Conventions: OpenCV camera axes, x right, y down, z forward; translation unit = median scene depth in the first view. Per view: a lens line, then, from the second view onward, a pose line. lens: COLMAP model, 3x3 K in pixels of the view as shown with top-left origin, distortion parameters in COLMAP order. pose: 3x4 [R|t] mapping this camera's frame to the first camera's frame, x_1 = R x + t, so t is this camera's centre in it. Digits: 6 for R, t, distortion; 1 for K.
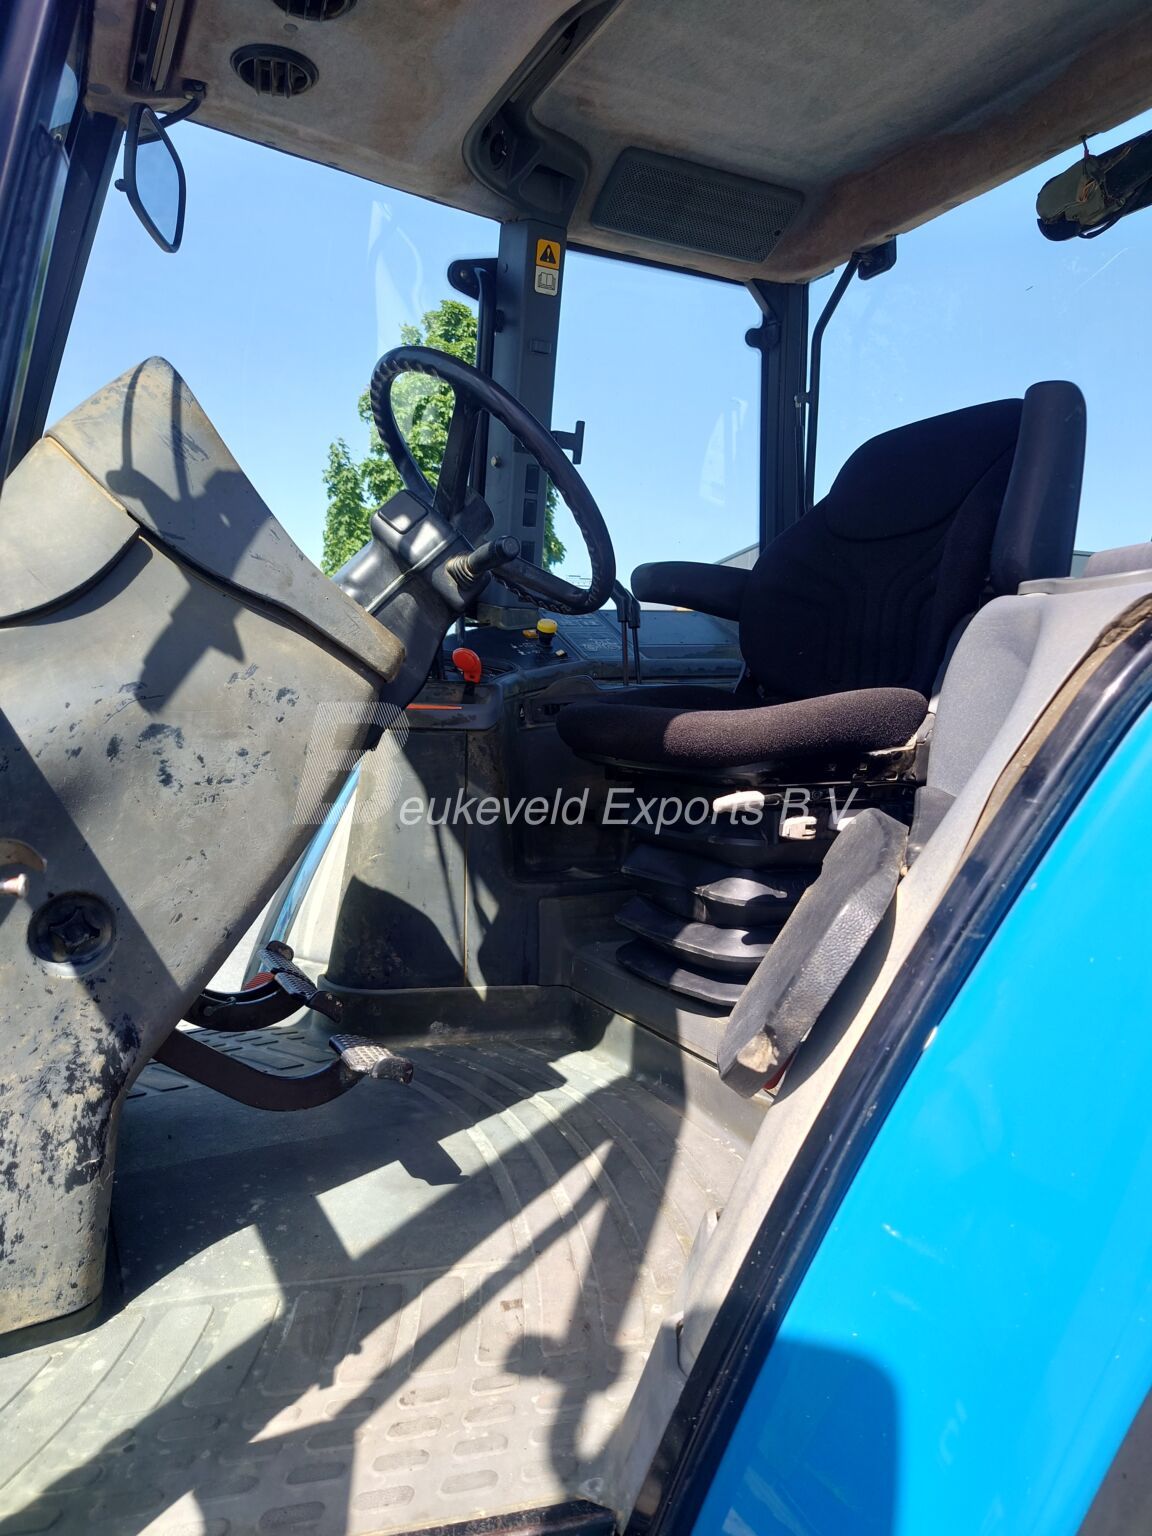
lens RADIAL K [[1092.6, 0, 581.5], [0, 1092.6, 736.5], [0, 0, 1]] dist [-0.009496, 0.019097]
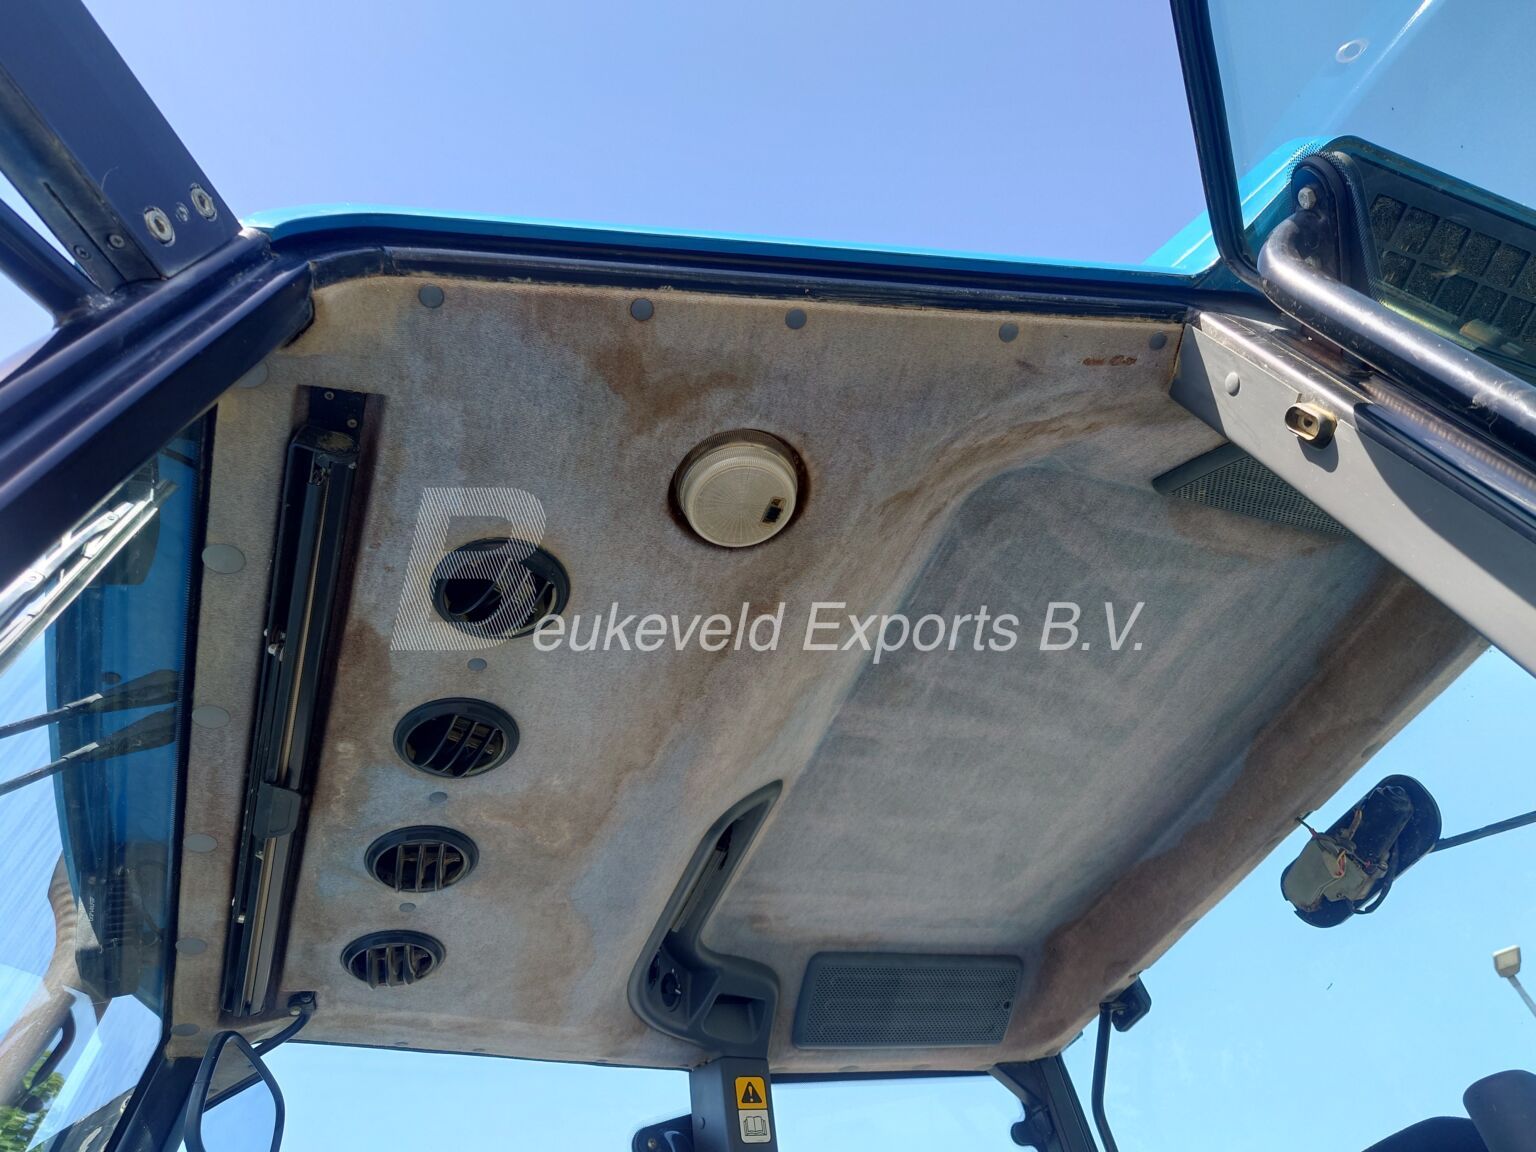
lens RADIAL K [[1163.6, 0, 765.1], [0, 1163.6, 576.3], [0, 0, 1]] dist [-0.013851, 0.017831]
pose [[0.973112, -0.218372, 0.073261, 0.000642], [0.200219, 0.644723, -0.737729, -0.056870], [0.113867, 0.732561, 0.671110, 0.157654]]
